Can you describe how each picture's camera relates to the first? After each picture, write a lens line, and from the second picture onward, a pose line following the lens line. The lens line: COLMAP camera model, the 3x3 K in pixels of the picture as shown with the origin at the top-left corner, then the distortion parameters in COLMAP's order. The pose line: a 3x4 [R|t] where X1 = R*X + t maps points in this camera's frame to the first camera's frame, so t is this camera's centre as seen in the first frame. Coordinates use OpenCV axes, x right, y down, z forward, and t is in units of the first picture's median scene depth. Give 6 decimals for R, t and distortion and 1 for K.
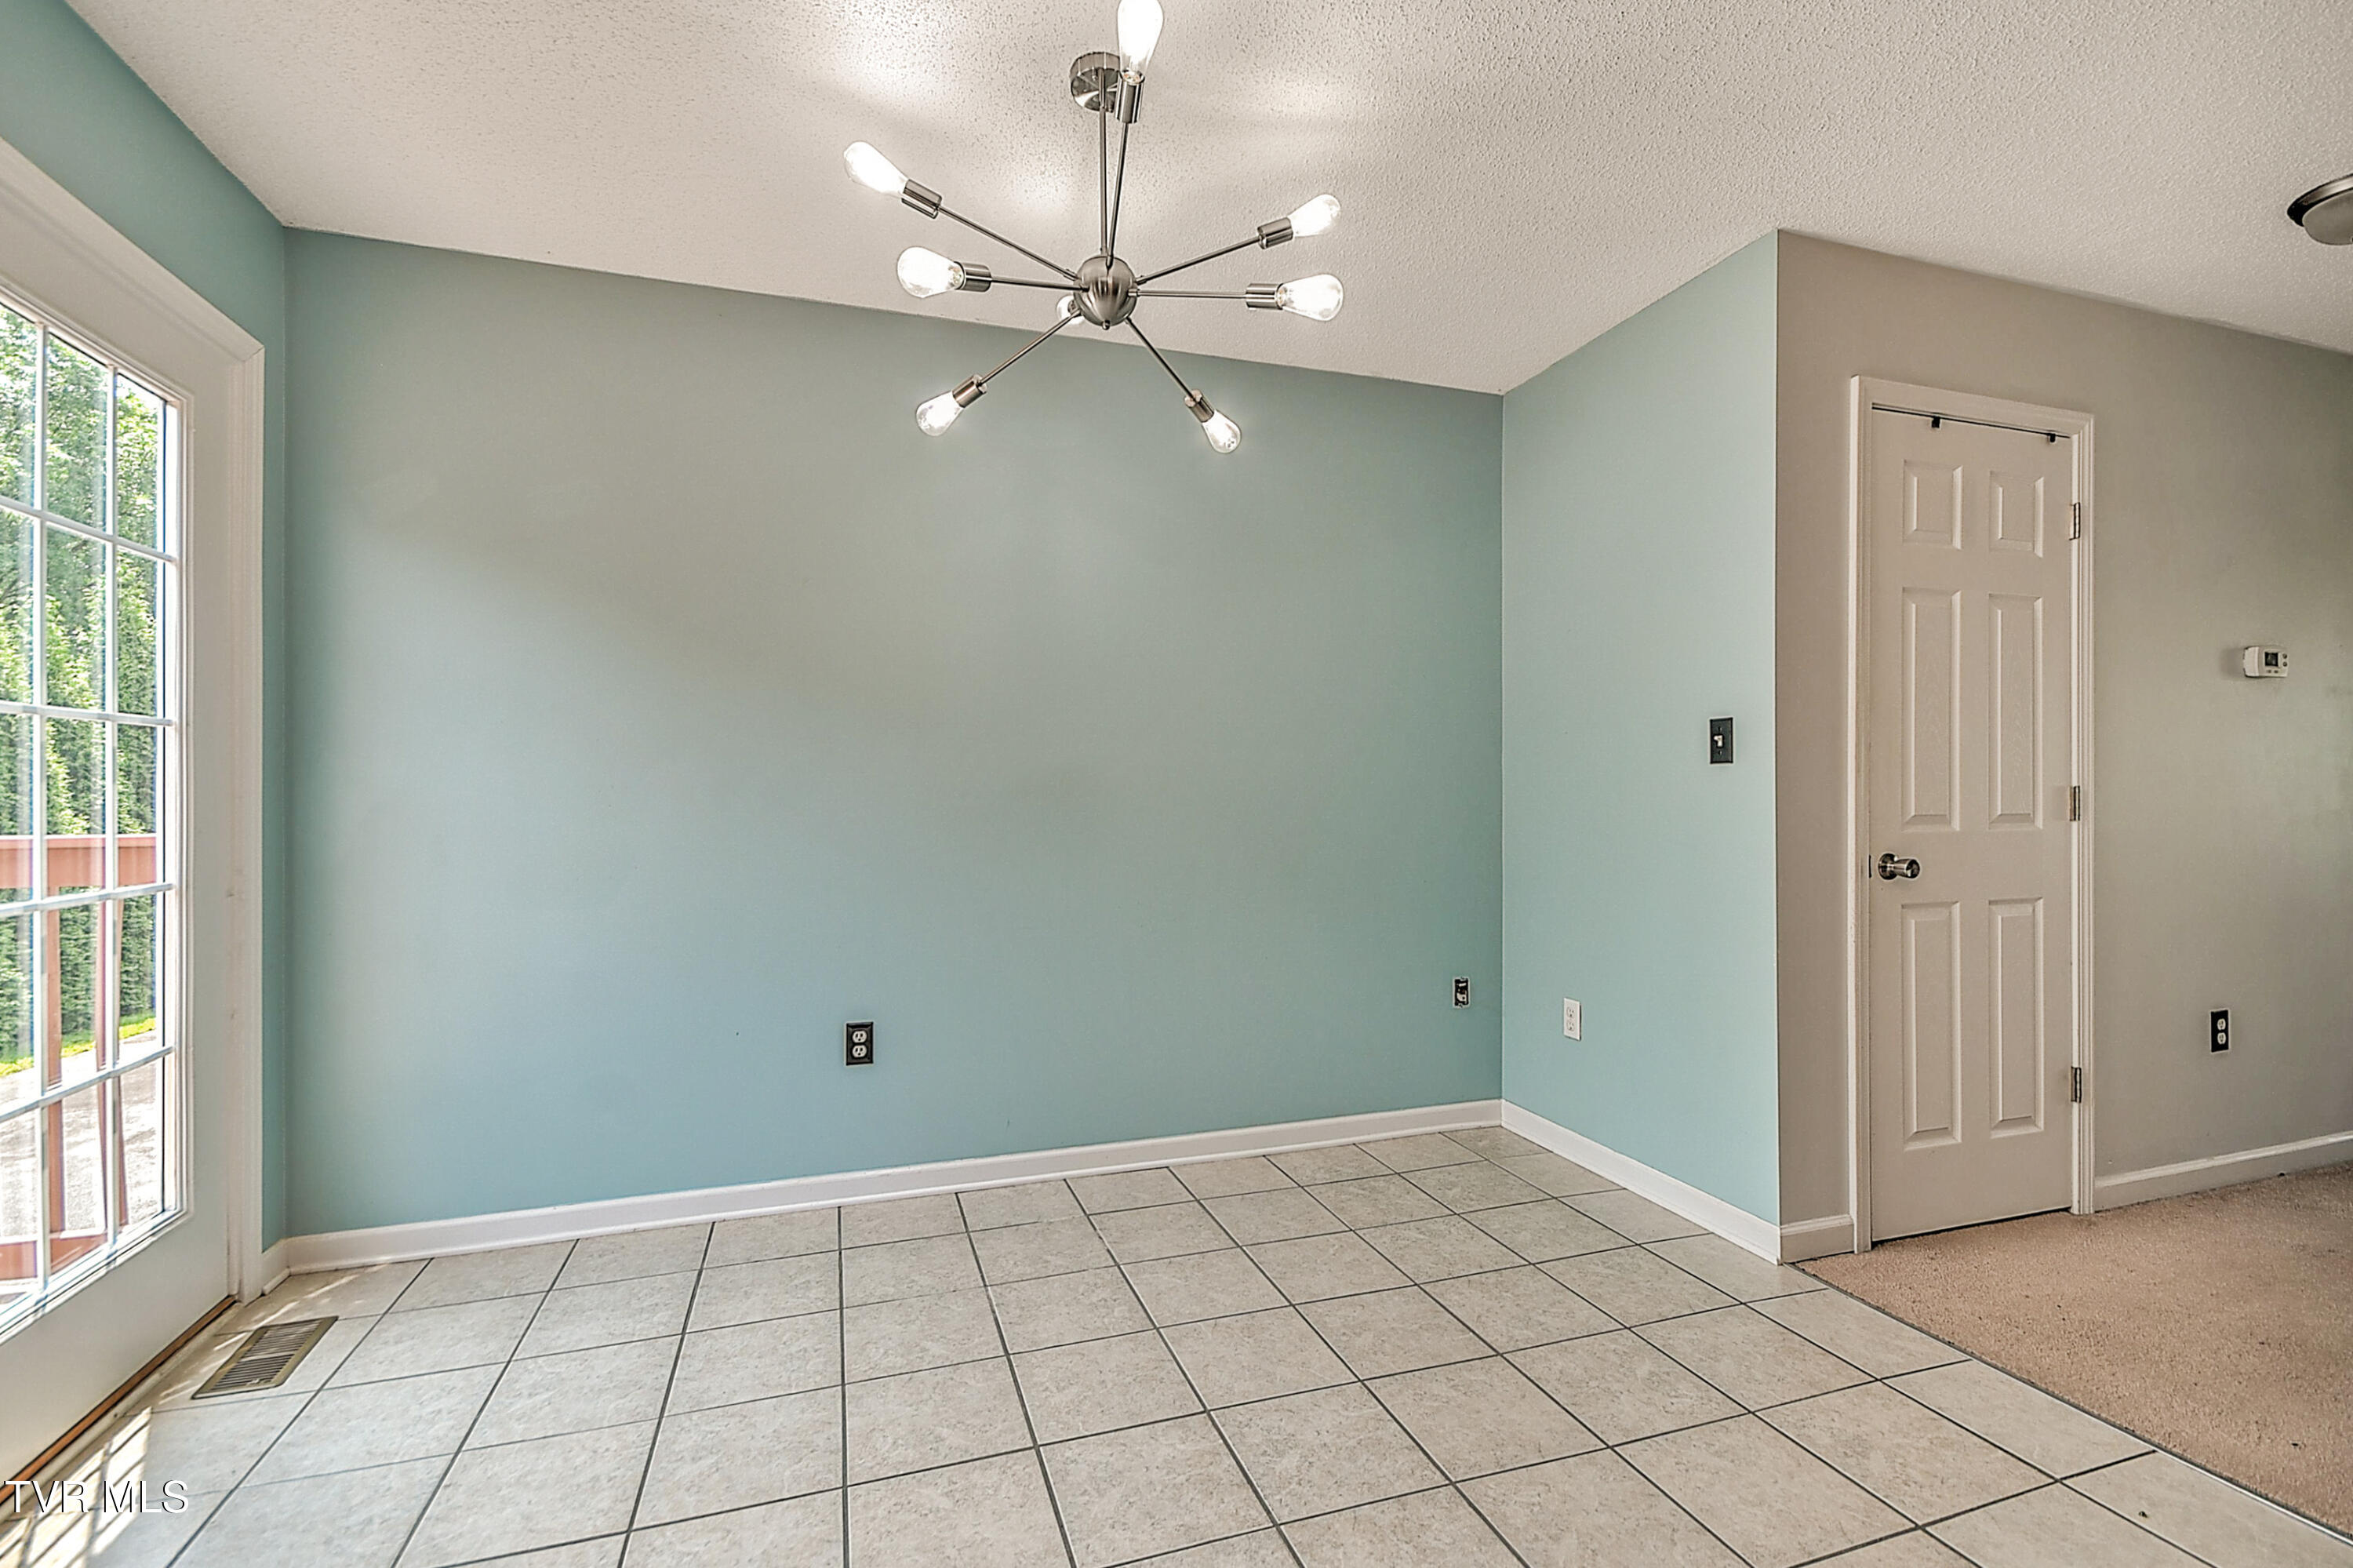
lens RADIAL K [[1162.7, 0, 1176.5], [0, 1162.7, 784.0], [0, 0, 1]] dist [0.001181, -0.000550]
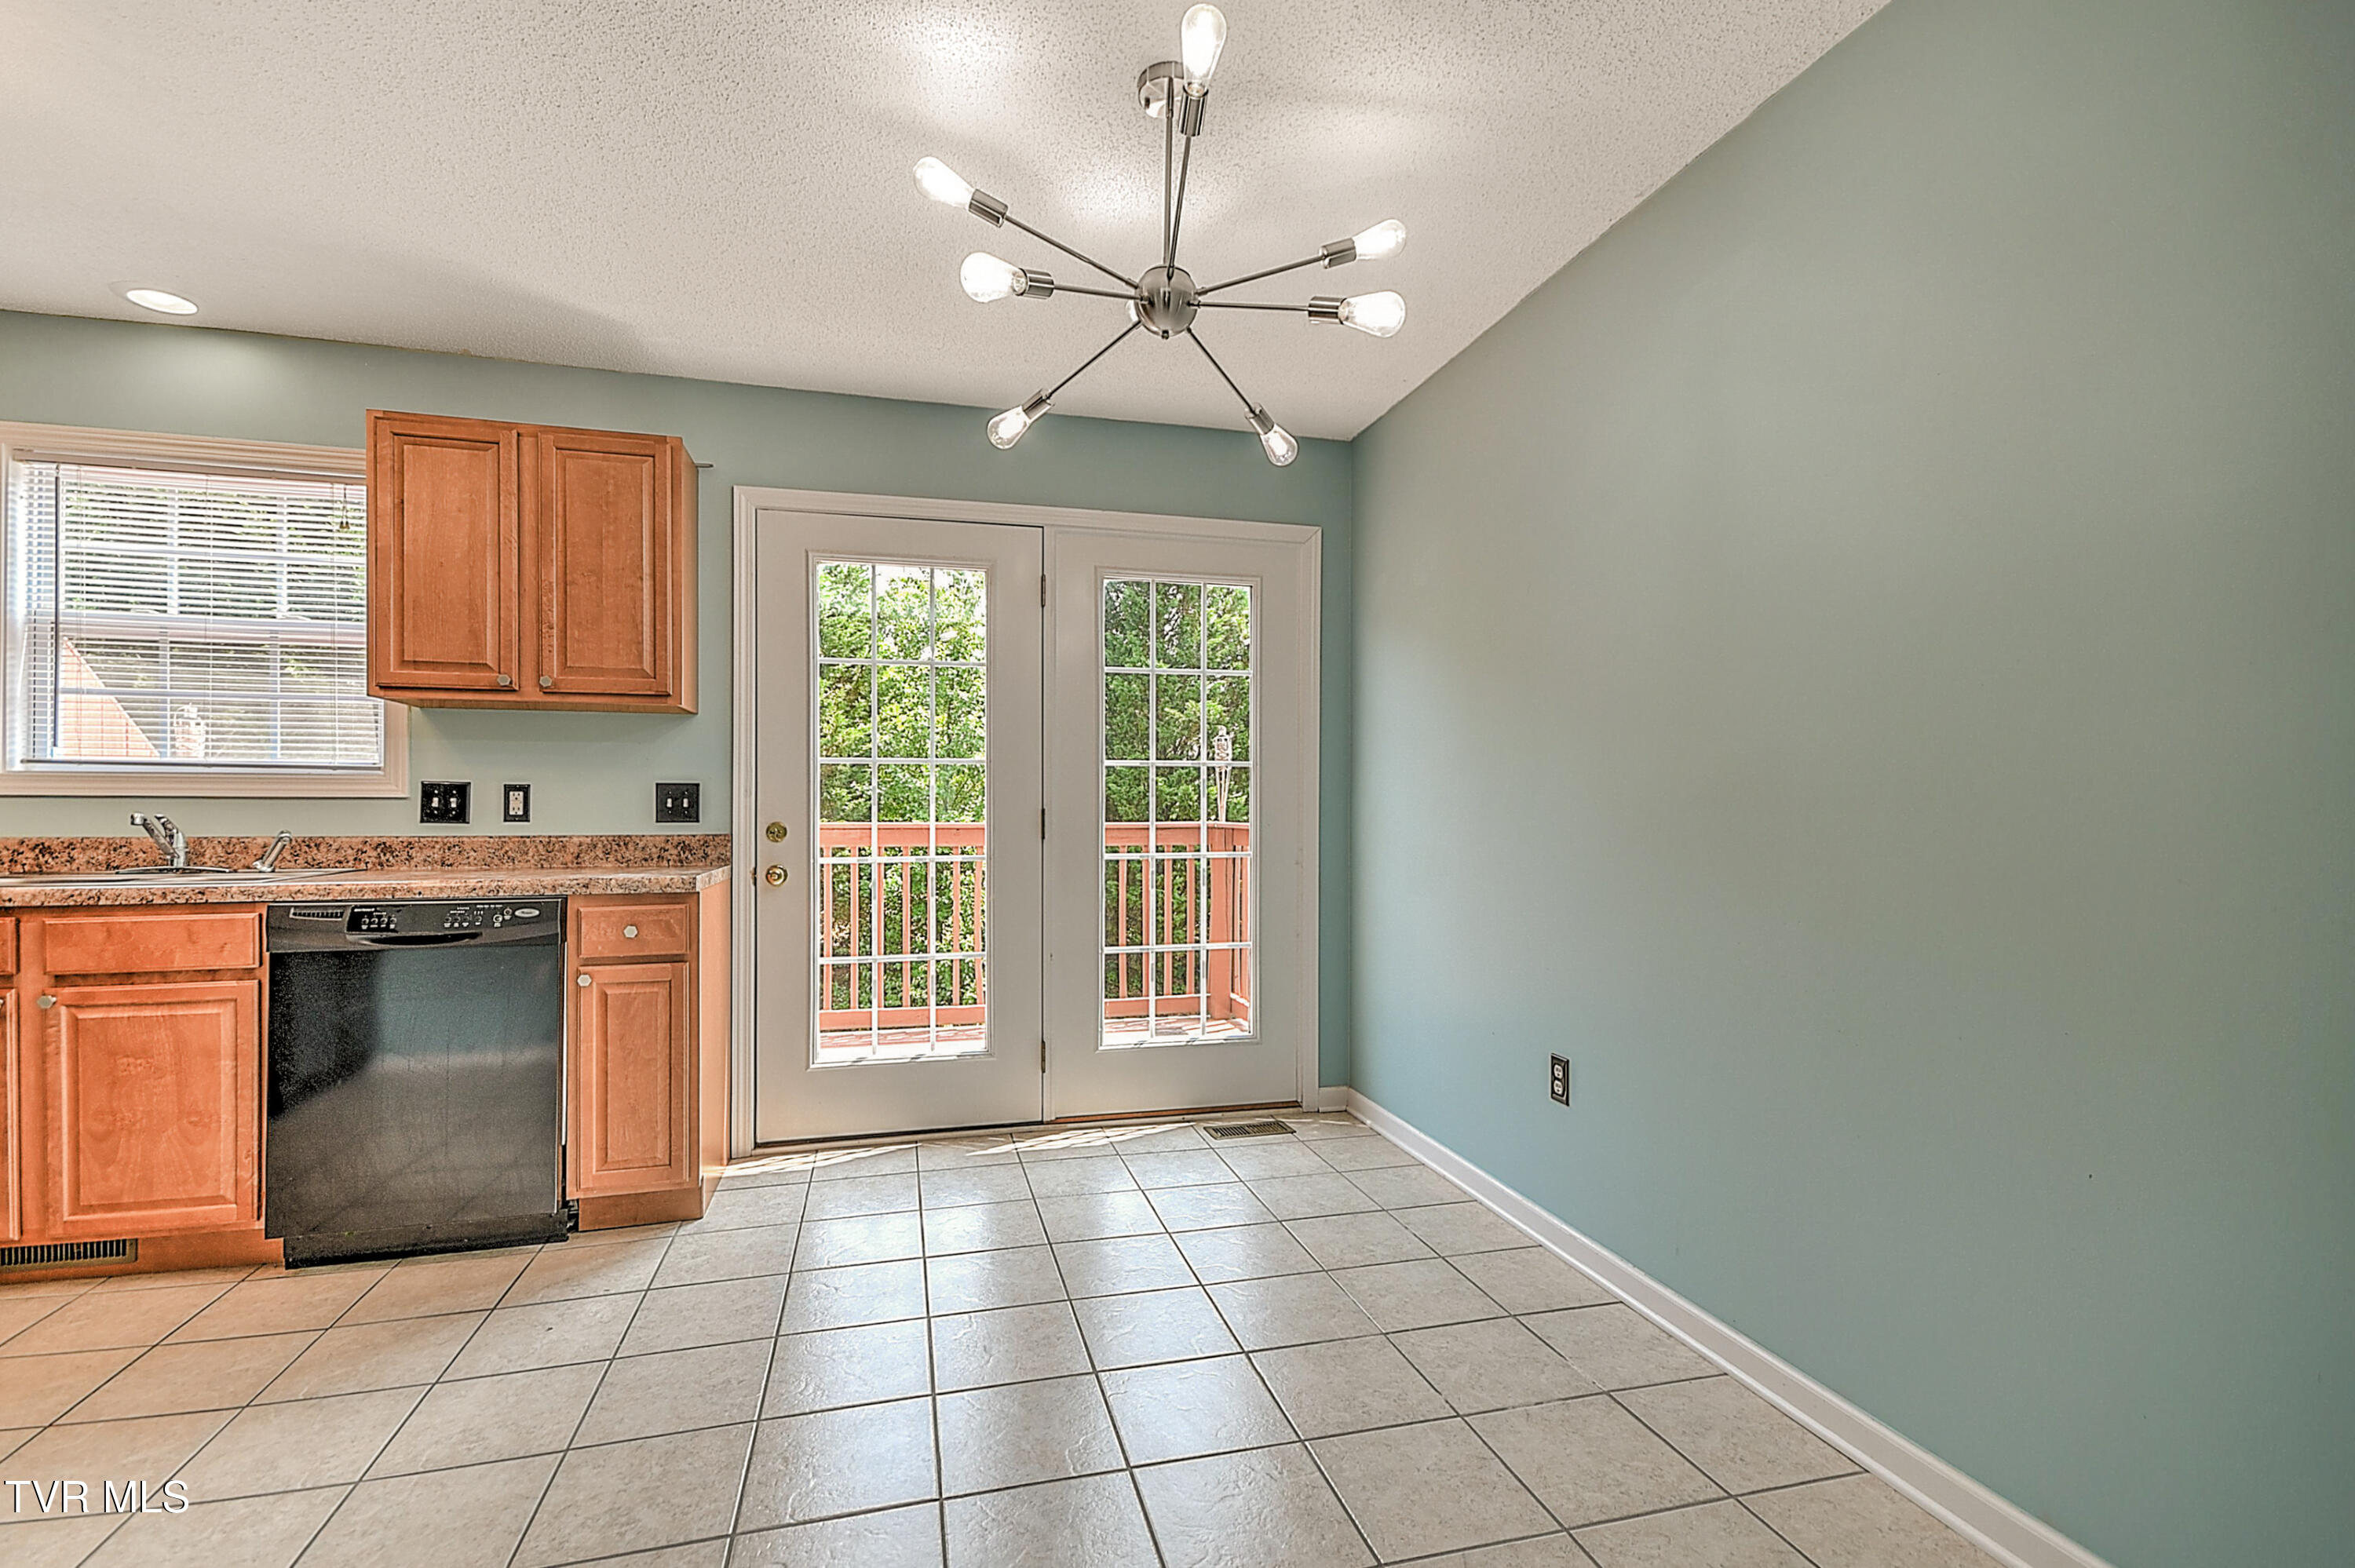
lens RADIAL K [[1066.8, 0, 1108.0], [0, 1066.8, 801.6], [0, 0, 1]] dist [0.017527, -0.010461]
pose [[-0.149581, -0.001285, -0.988749, 0.685771], [-0.001161, 0.999999, -0.001124, 0.007799], [0.988749, 0.000979, -0.149583, 0.872071]]
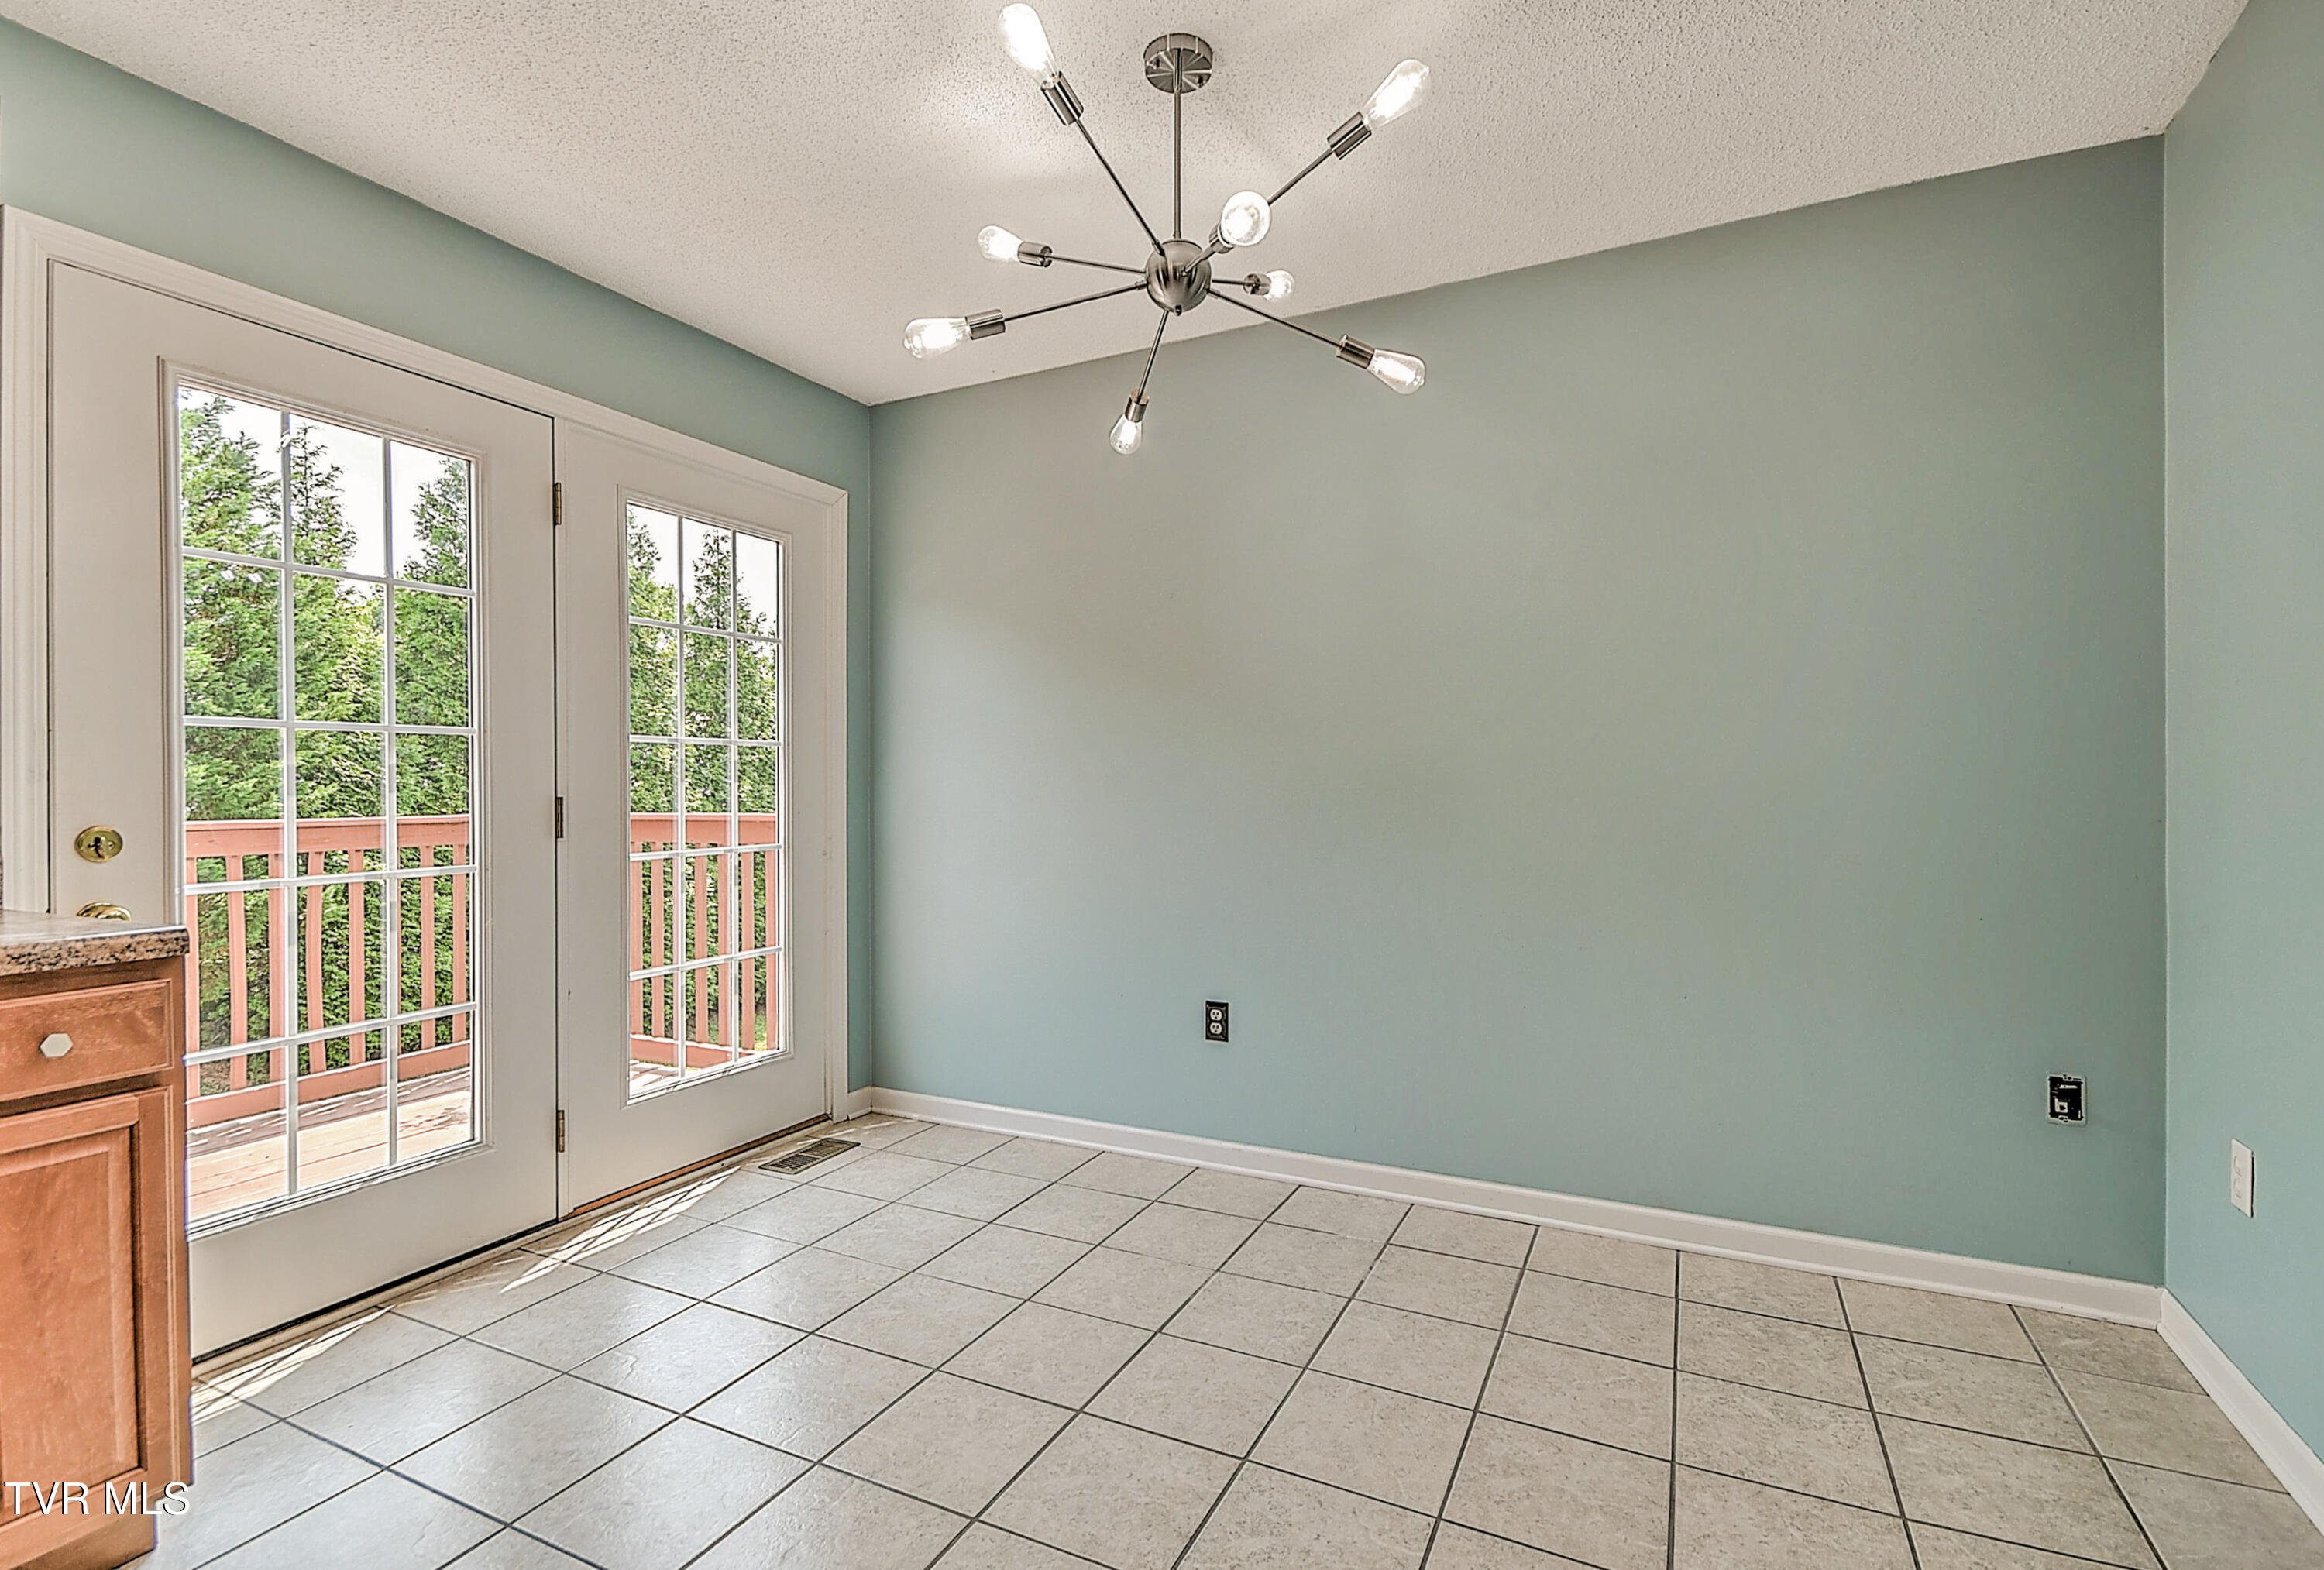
lens RADIAL K [[1117.4, 0, 1081.5], [0, 1117.4, 782.7], [0, 0, 1]] dist [0.000960, 0.000013]
pose [[0.660702, -0.004227, -0.750636, 0.473979], [0.003055, 0.999991, -0.002942, 0.006103], [0.750642, -0.000350, 0.660709, 0.251551]]
